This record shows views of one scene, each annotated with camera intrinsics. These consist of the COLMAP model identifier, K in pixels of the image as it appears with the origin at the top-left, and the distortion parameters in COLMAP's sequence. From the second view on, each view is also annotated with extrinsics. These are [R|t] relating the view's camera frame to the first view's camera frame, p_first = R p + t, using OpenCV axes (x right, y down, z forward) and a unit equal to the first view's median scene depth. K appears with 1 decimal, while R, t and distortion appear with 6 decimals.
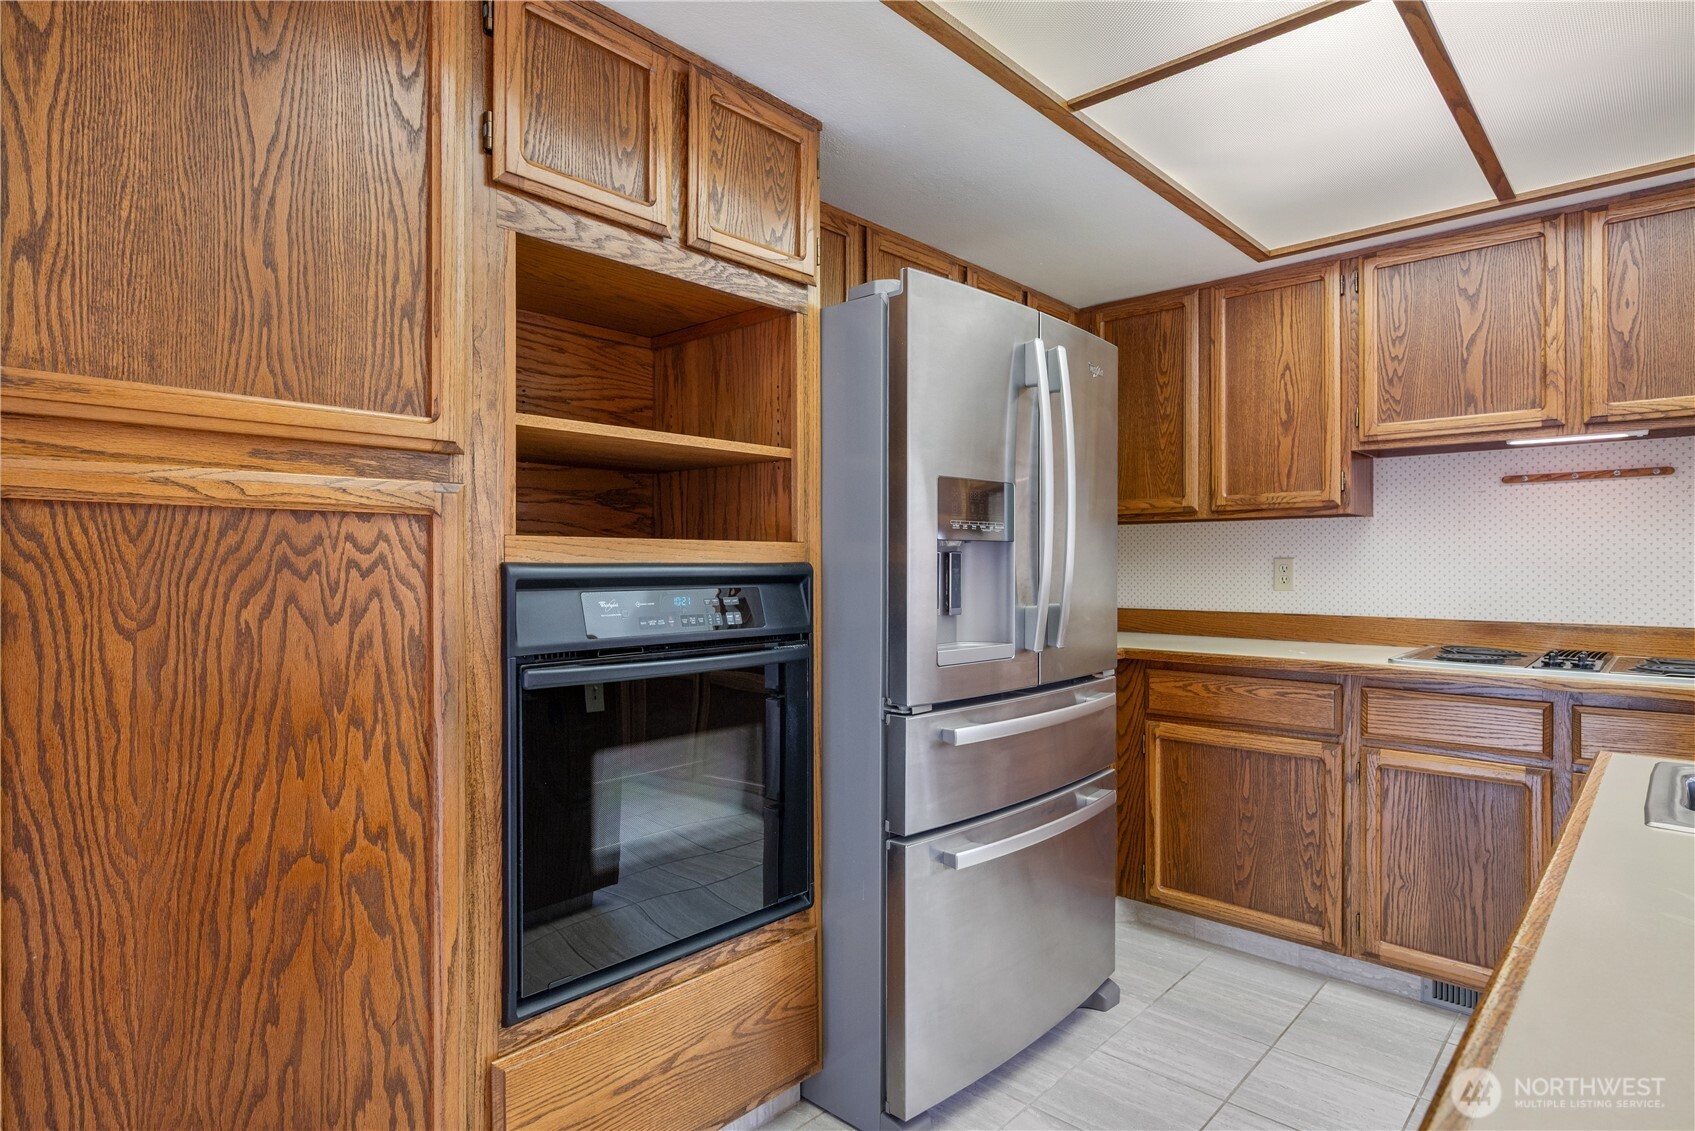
lens RADIAL K [[864.1, 0, 831.6], [0, 864.1, 567.2], [0, 0, 1]] dist [-0.012189, -0.002750]
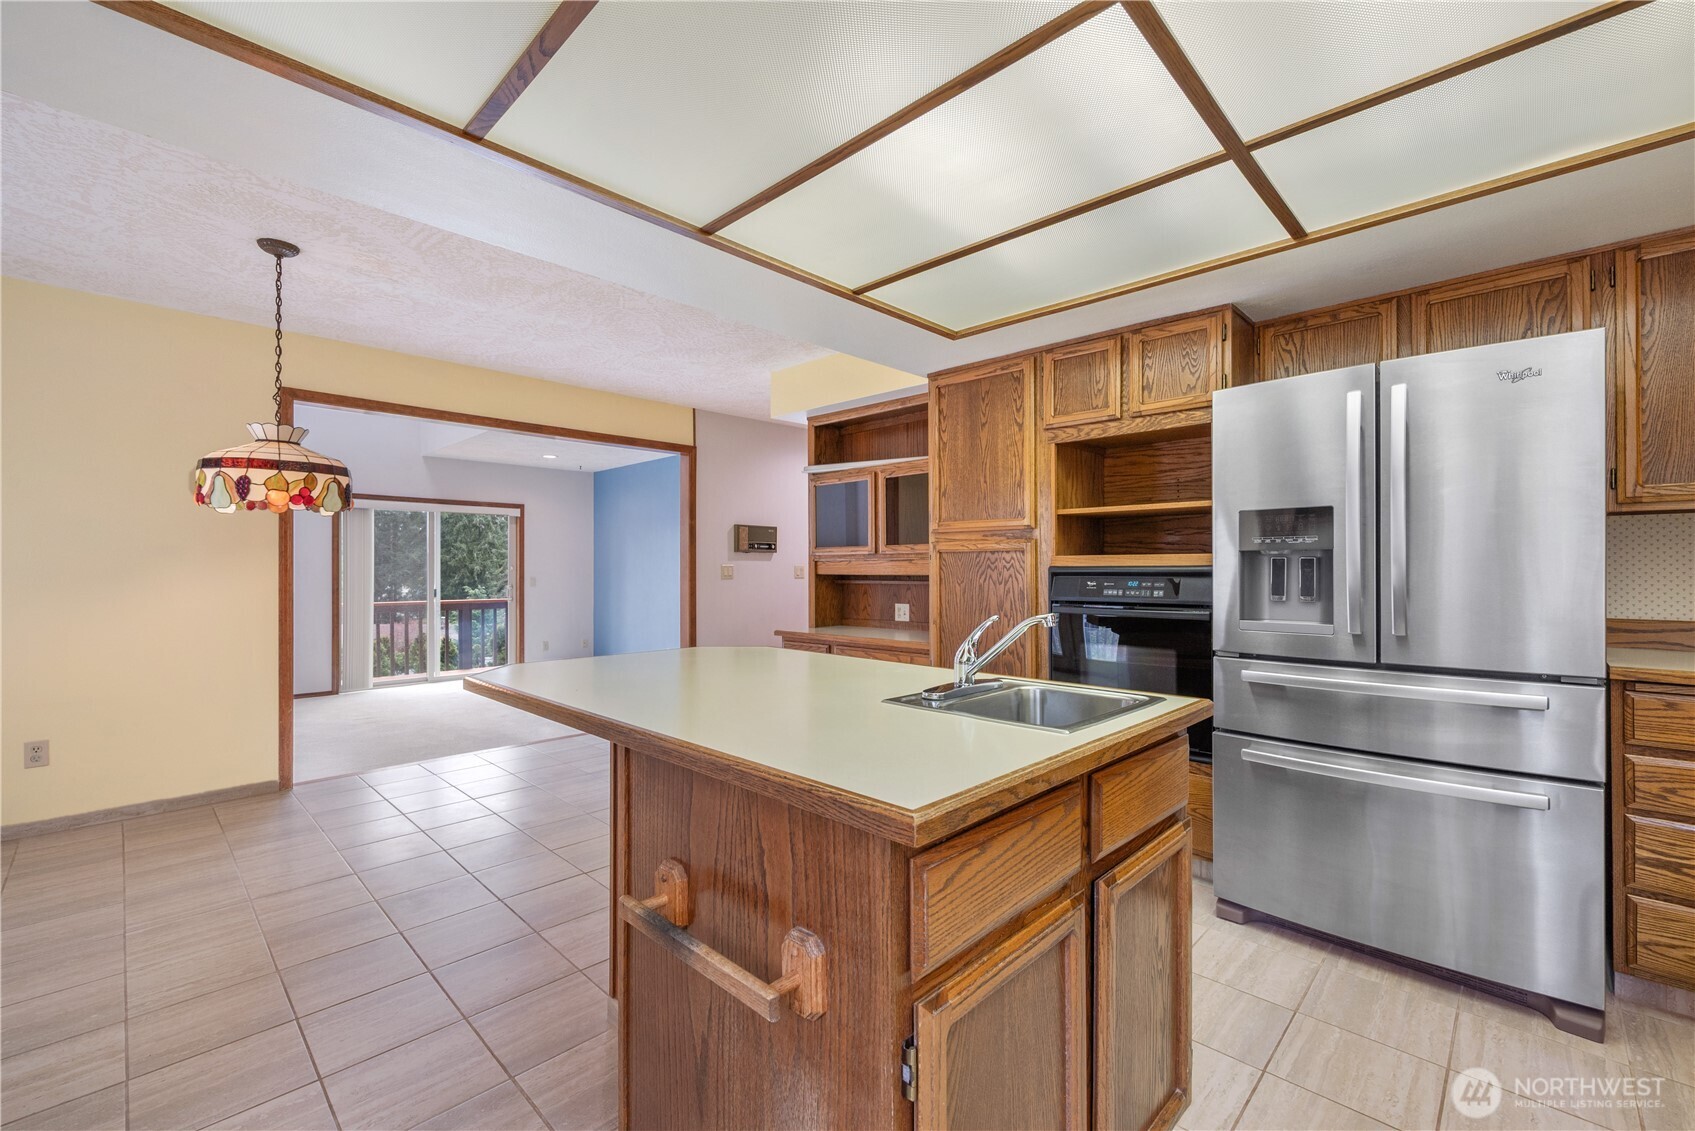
lens RADIAL K [[708.0, 0, 845.2], [0, 708.0, 567.8], [0, 0, 1]] dist [0.000014, -0.000369]
pose [[0.002990, -0.002809, -0.999992, 1.683817], [-0.004537, 0.999986, -0.002822, 0.008487], [0.999985, 0.004545, 0.002977, 0.309059]]
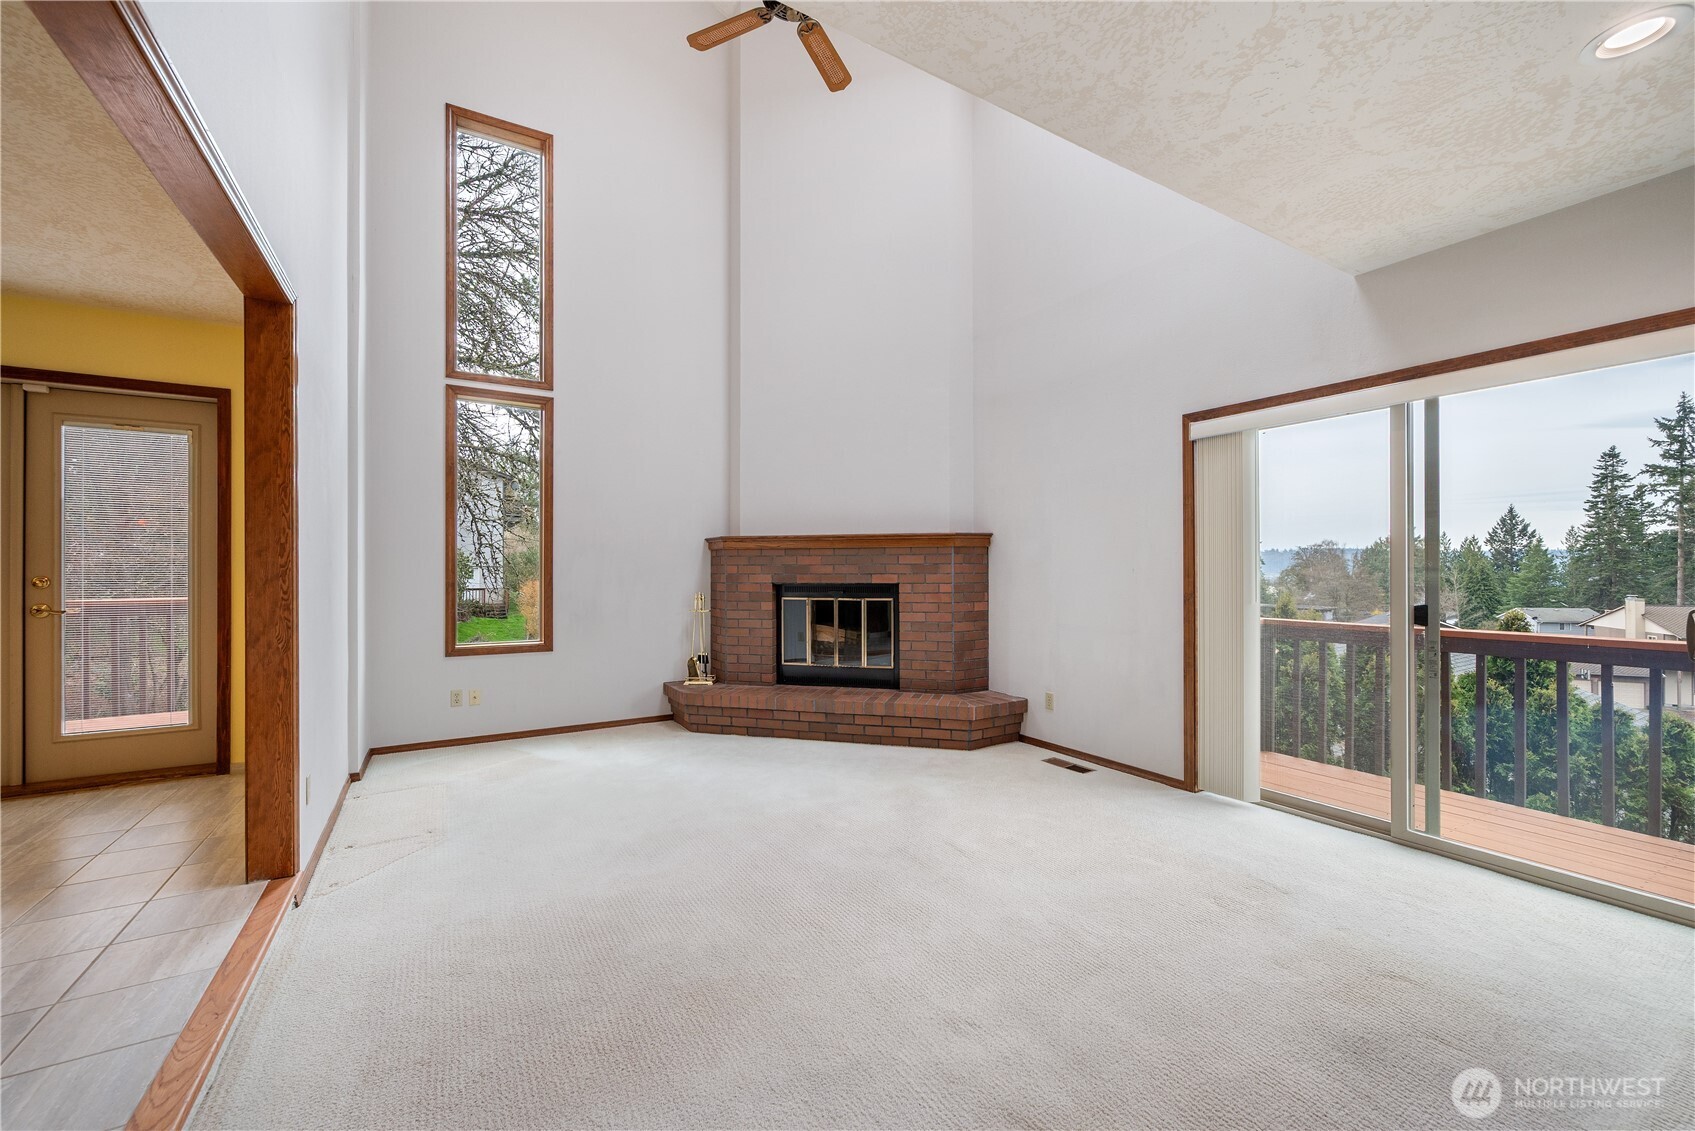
lens RADIAL K [[673.2, 0, 844.3], [0, 673.2, 566.9], [0, 0, 1]] dist [0.000773, 0.000481]
pose [[-0.968800, 0.002867, 0.247826, -2.583379], [0.002925, 0.999996, -0.000132, 0.054407], [-0.247825, 0.000597, -0.968805, -0.456323]]
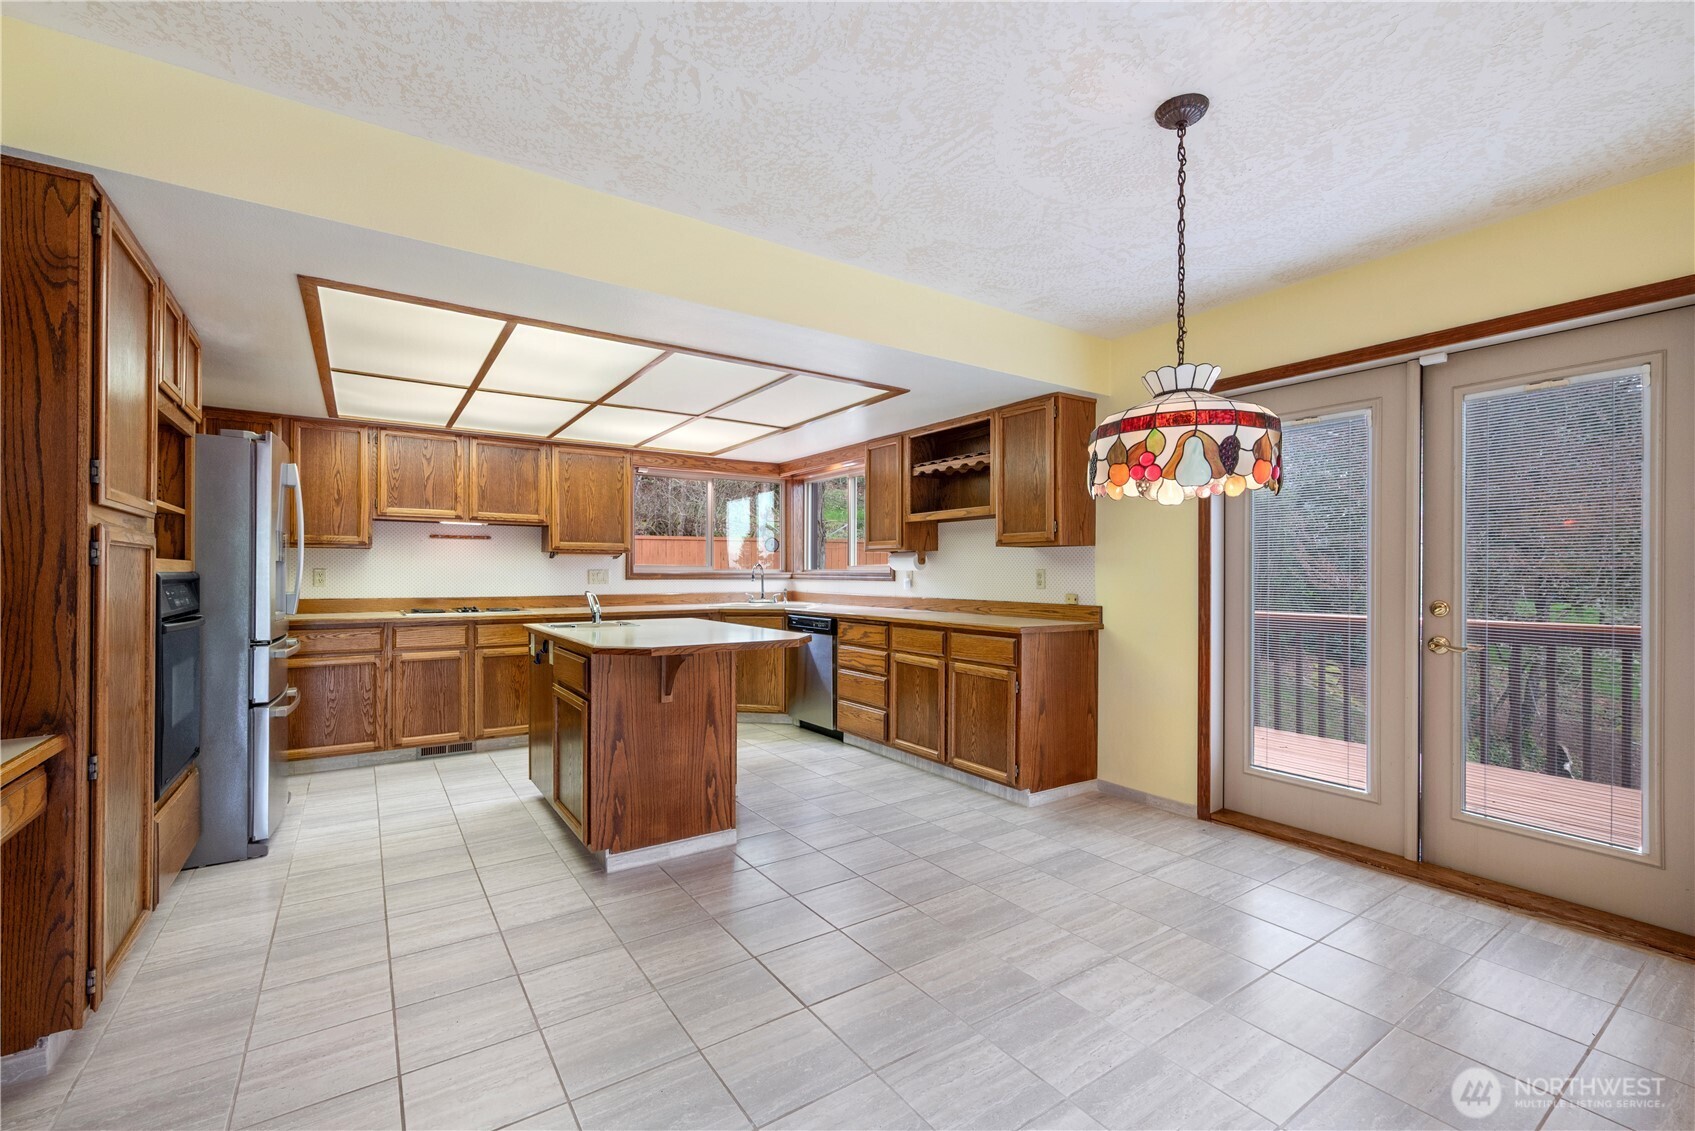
lens RADIAL K [[708.0, 0, 854.1], [0, 708.0, 573.4], [0, 0, 1]] dist [0.000014, -0.000369]
pose [[0.185861, -0.000844, 0.982576, -1.522350], [0.002309, 0.999997, 0.000422, 0.001312], [-0.982573, 0.002190, 0.185863, -0.824814]]
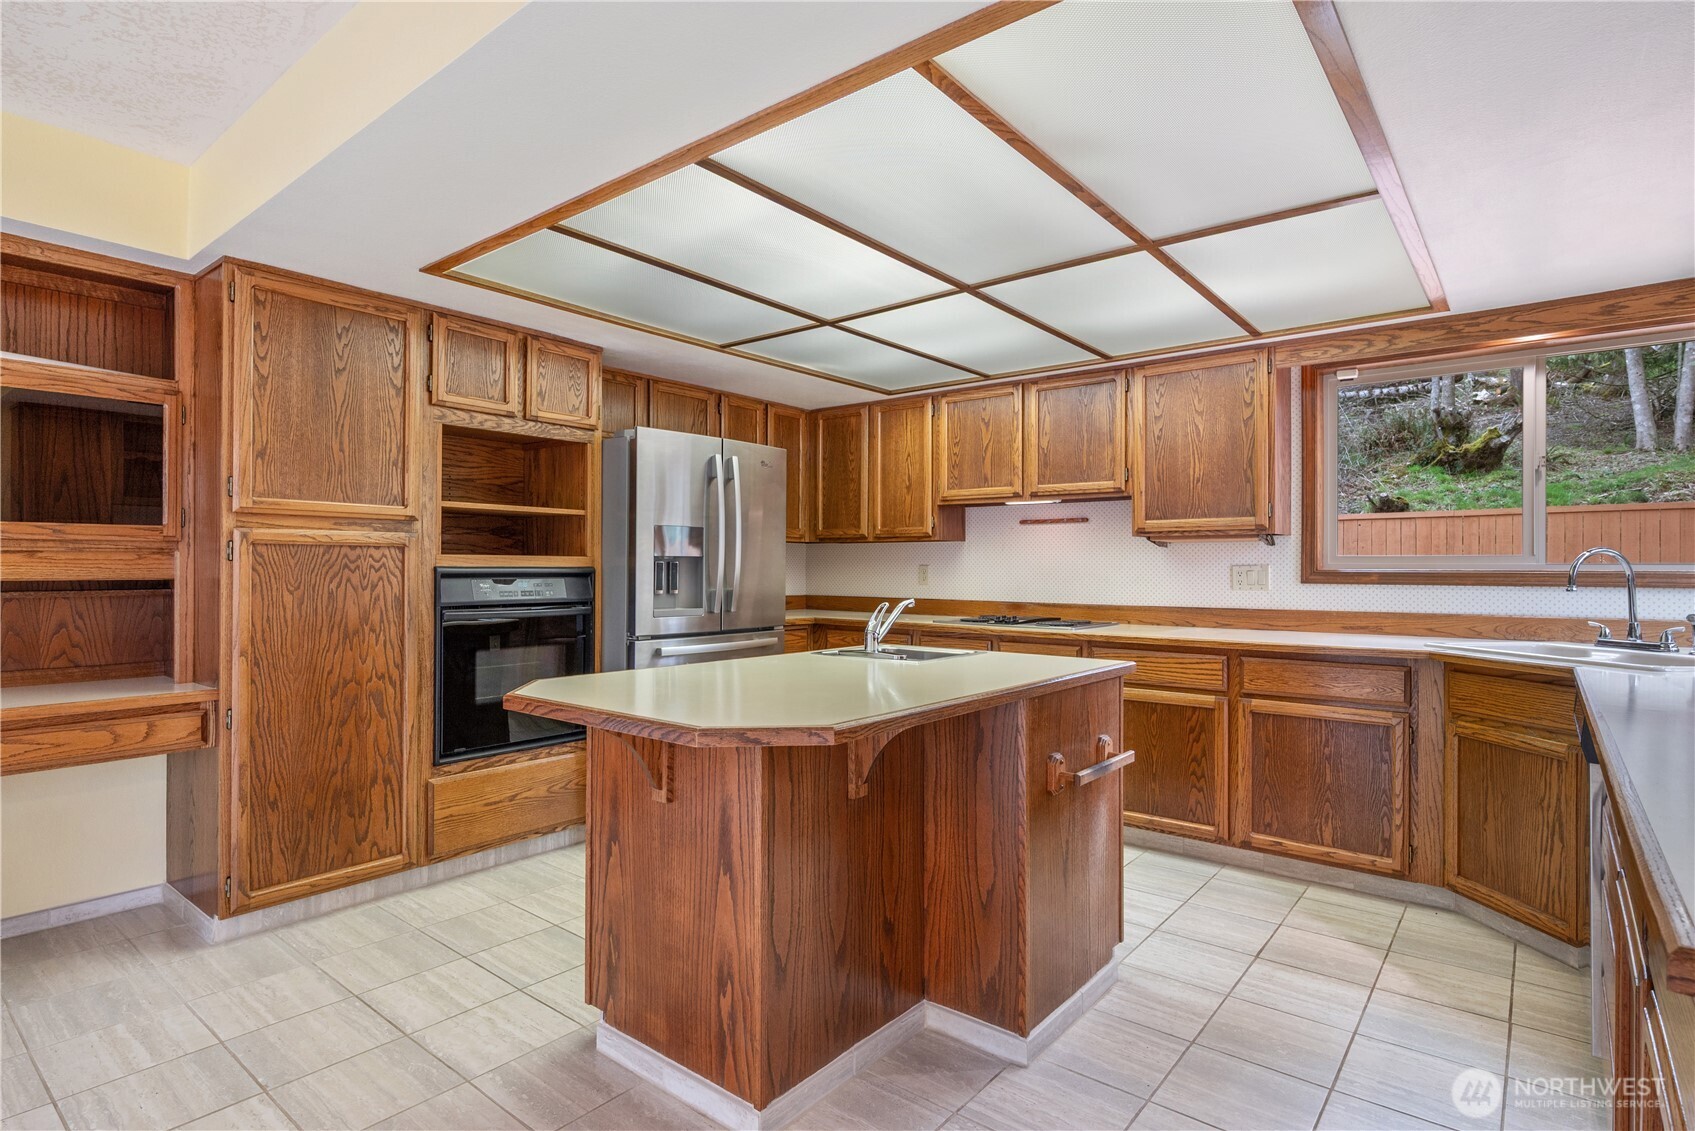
lens RADIAL K [[864.1, 0, 871.9], [0, 864.1, 562.6], [0, 0, 1]] dist [-0.012189, -0.002750]
pose [[0.994059, 0.003760, 0.108776, 0.485544], [-0.002469, 0.999925, -0.012006, 0.008805], [-0.108813, 0.011666, 0.993994, -1.298945]]
